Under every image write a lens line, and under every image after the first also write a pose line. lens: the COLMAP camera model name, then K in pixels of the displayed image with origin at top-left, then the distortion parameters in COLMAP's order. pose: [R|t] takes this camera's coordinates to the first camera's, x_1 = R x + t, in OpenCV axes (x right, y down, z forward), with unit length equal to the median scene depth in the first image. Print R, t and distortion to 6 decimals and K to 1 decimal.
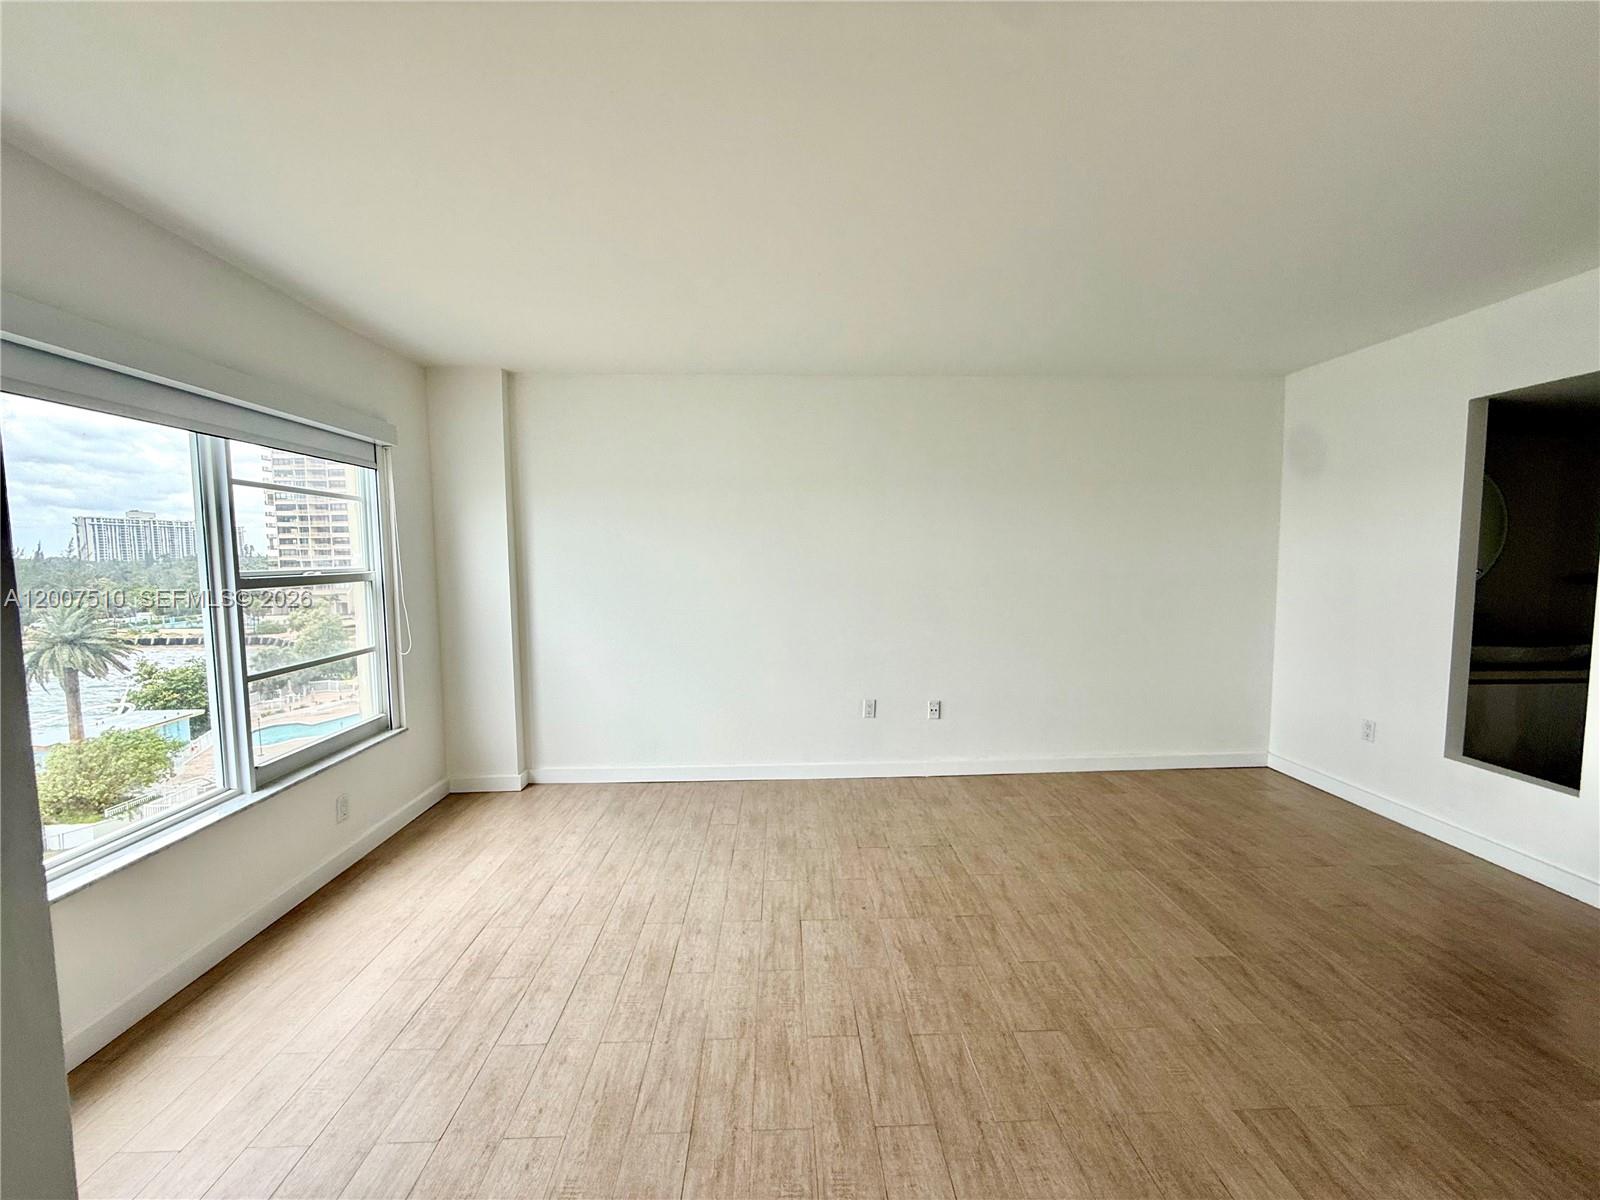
lens RADIAL K [[632.7, 0, 800.0], [0, 632.7, 600.0], [0, 0, 1]] dist [-0.000583, 0.000148]
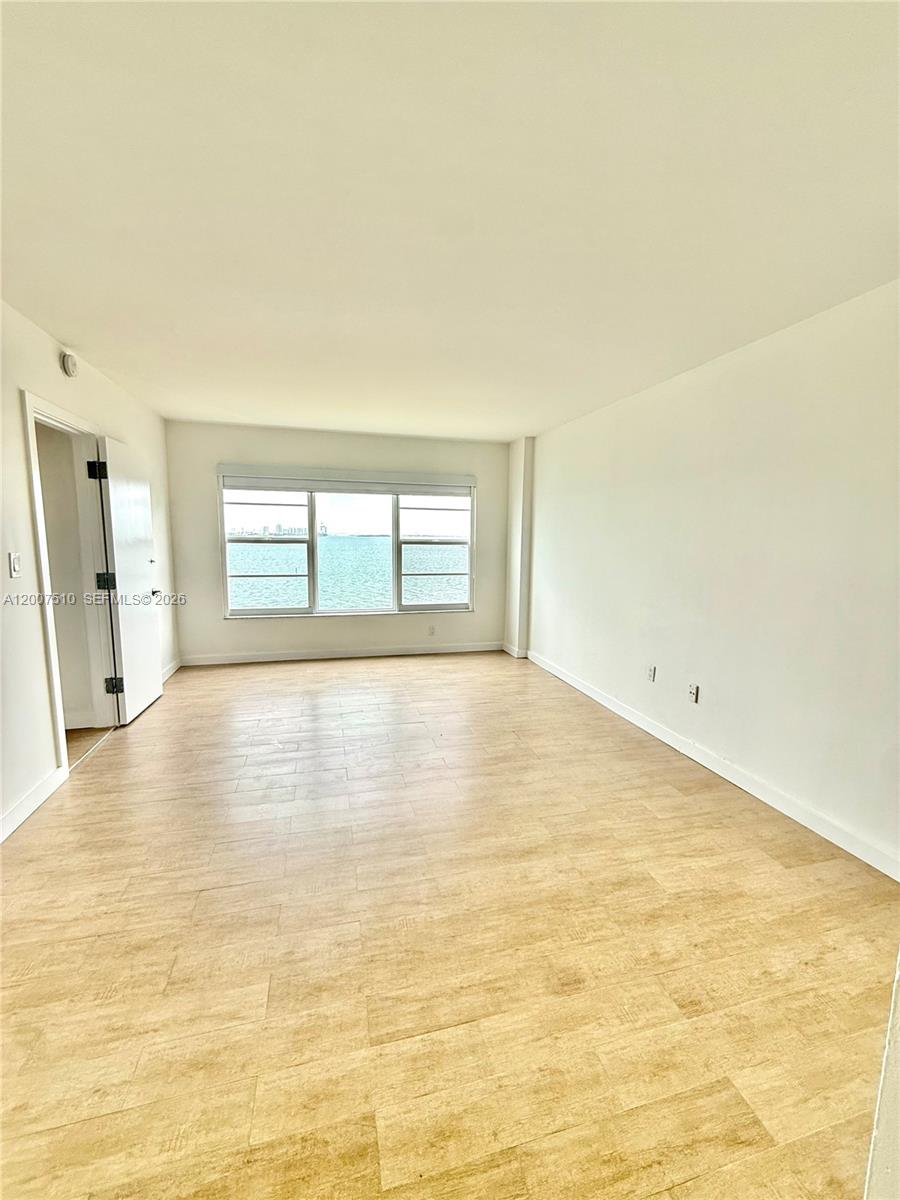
lens RADIAL K [[474.6, 0, 450.0], [0, 474.6, 600.0], [0, 0, 1]] dist [-0.000583, 0.000148]
pose [[0.228705, 0.143454, -0.962868, 1.044449], [-0.085407, 0.988226, 0.126946, -0.047644], [0.969742, 0.053202, 0.238264, 0.533606]]
